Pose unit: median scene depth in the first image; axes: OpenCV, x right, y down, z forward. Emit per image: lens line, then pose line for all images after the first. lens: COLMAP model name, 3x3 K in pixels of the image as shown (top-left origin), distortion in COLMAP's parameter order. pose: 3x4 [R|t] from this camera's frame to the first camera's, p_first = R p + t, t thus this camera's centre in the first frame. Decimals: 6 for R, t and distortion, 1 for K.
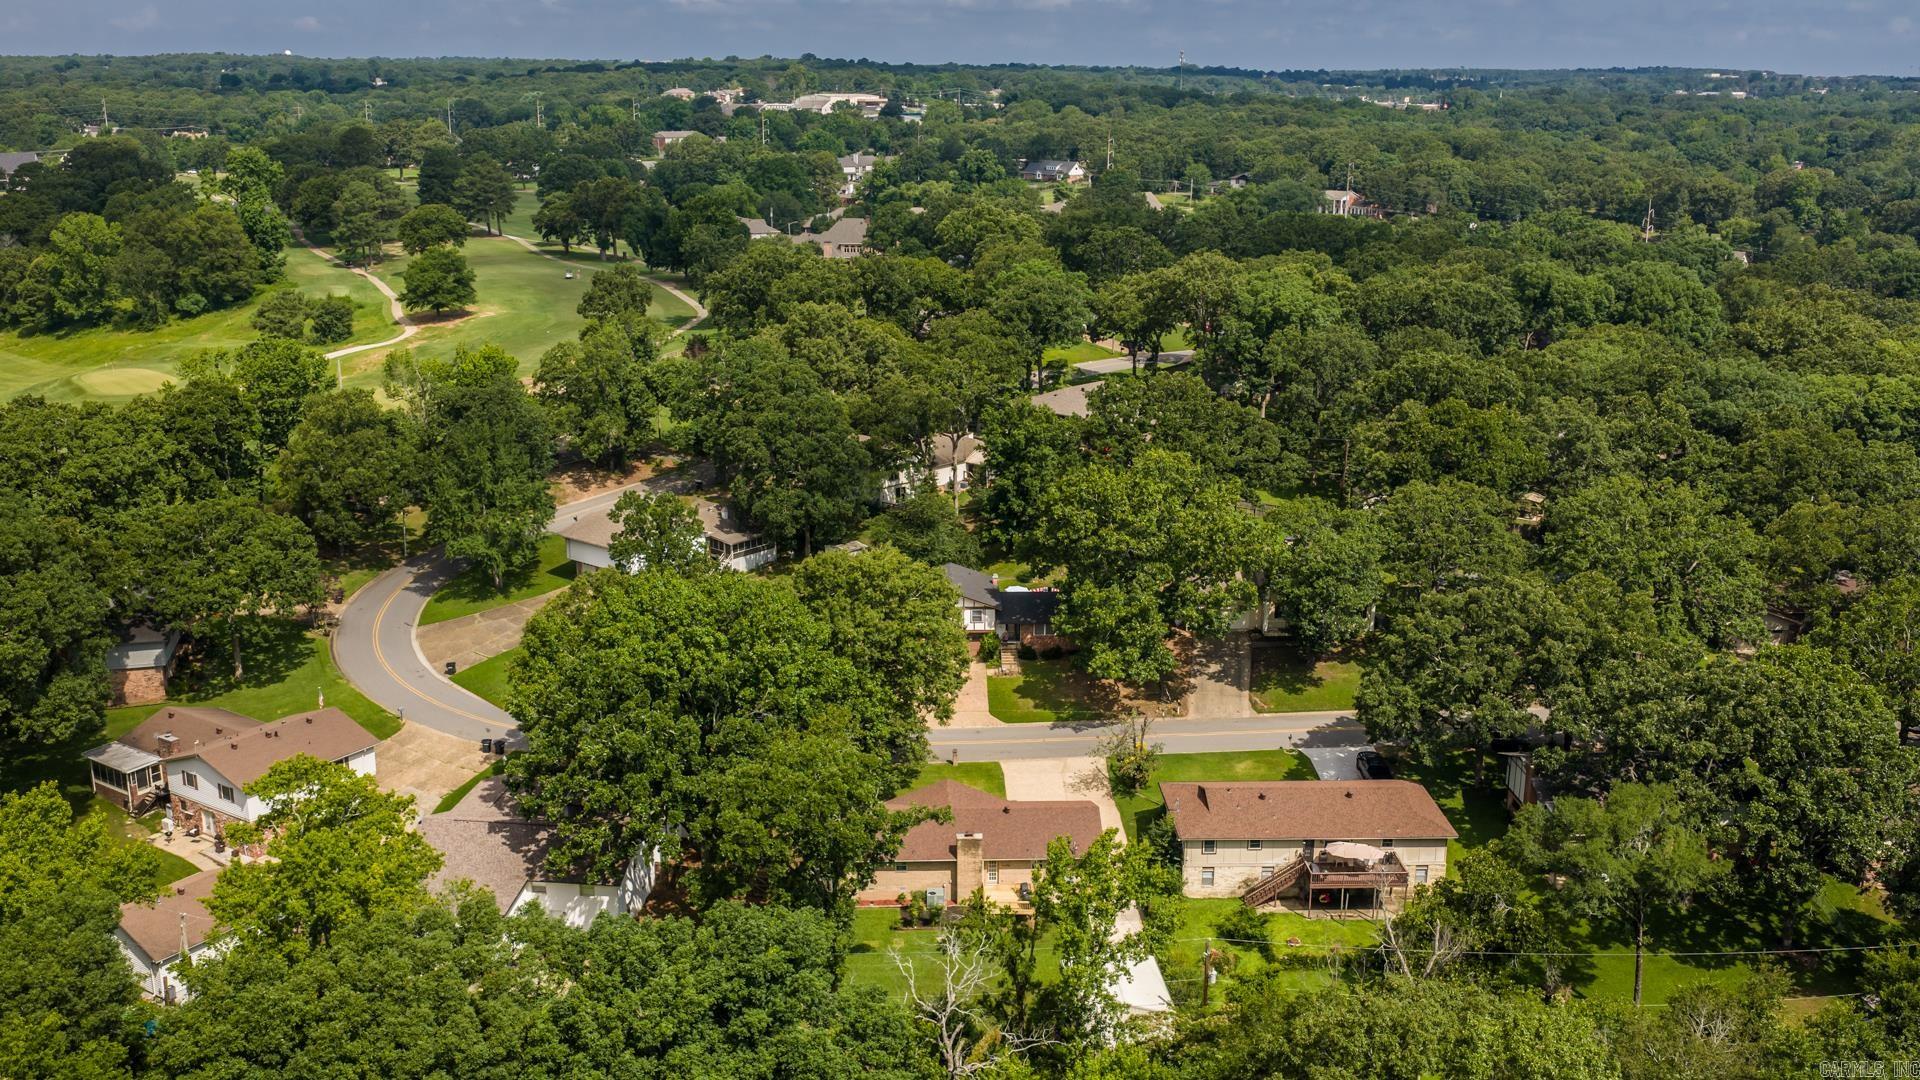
lens RADIAL K [[1647.6, 0, 963.4], [0, 1647.6, 549.0], [0, 0, 1]] dist [0.026559, -0.066340]
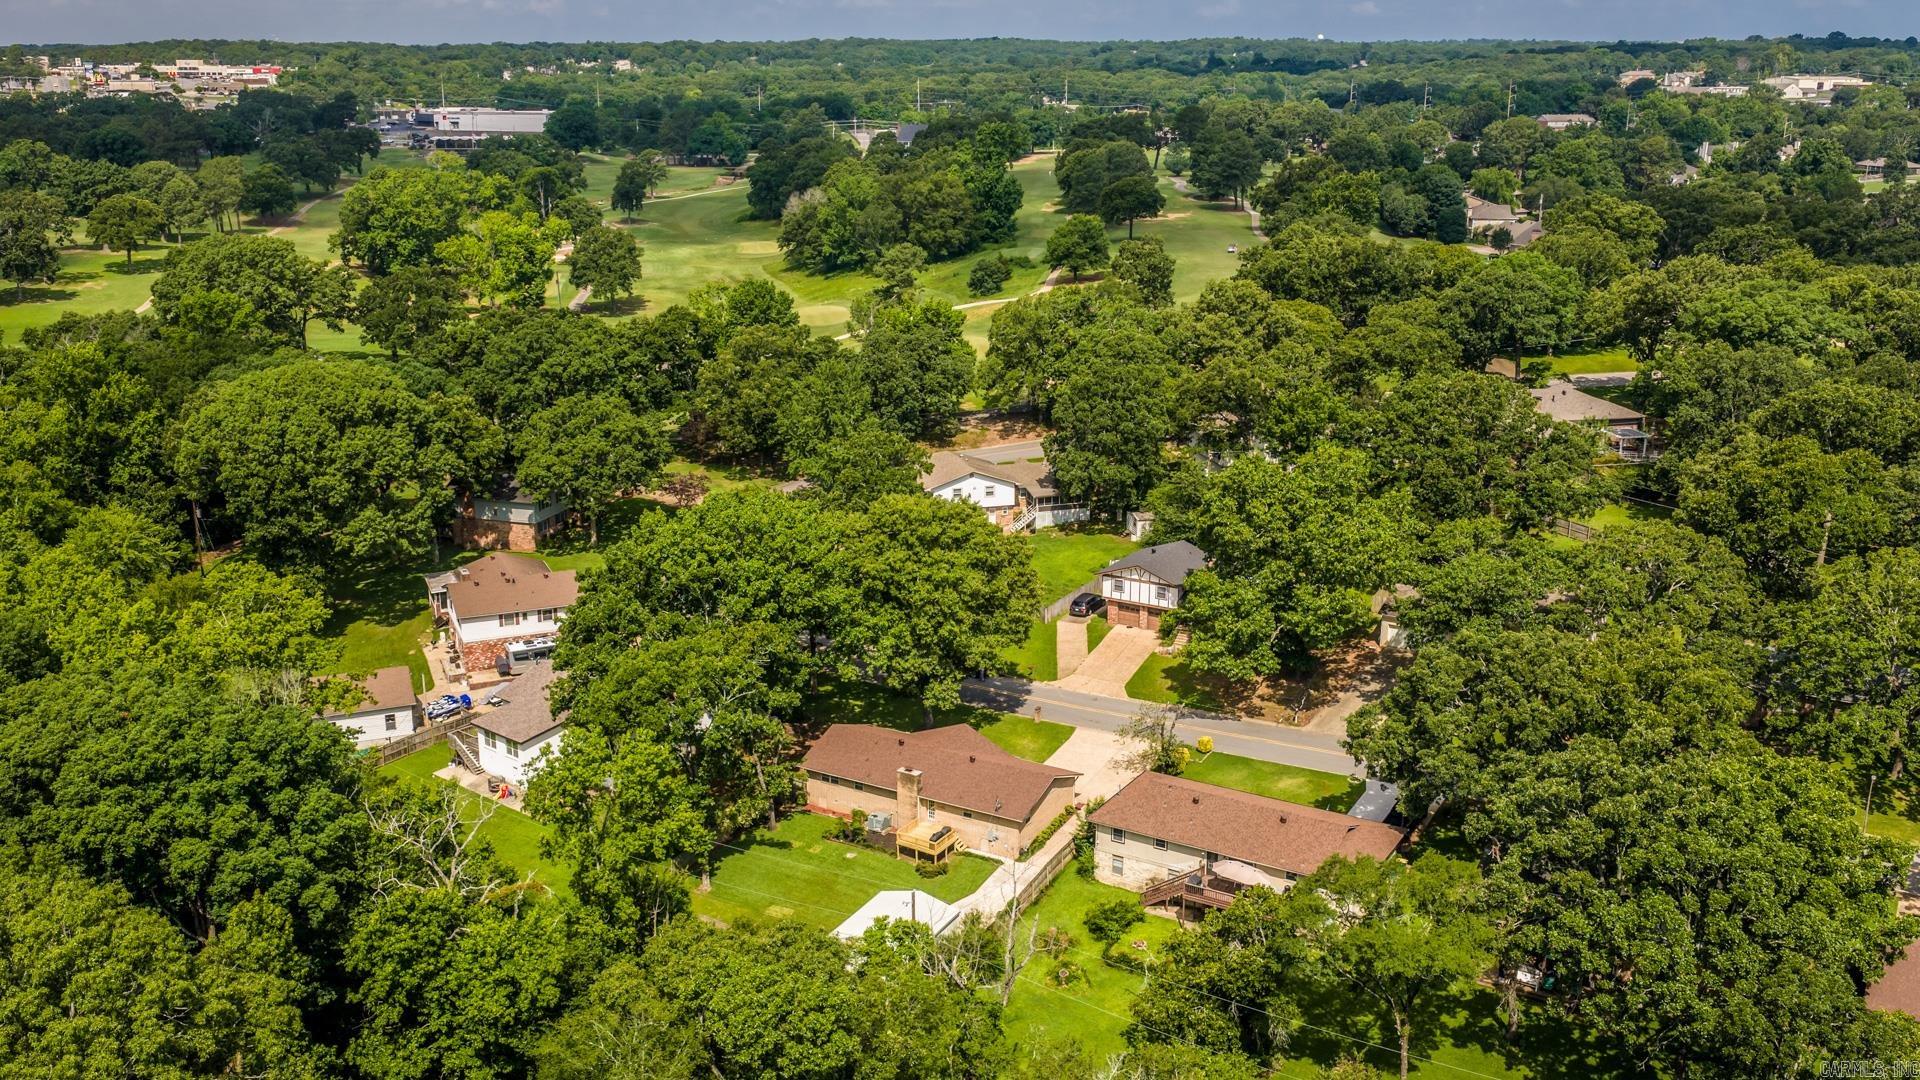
lens RADIAL K [[1647.6, 0, 963.4], [0, 1647.6, 549.0], [0, 0, 1]] dist [0.026559, -0.066340]
pose [[0.851769, 0.147273, -0.502792, 0.416983], [-0.142191, 0.988640, 0.048700, -0.017556], [0.504253, 0.030012, 0.863035, 0.078179]]
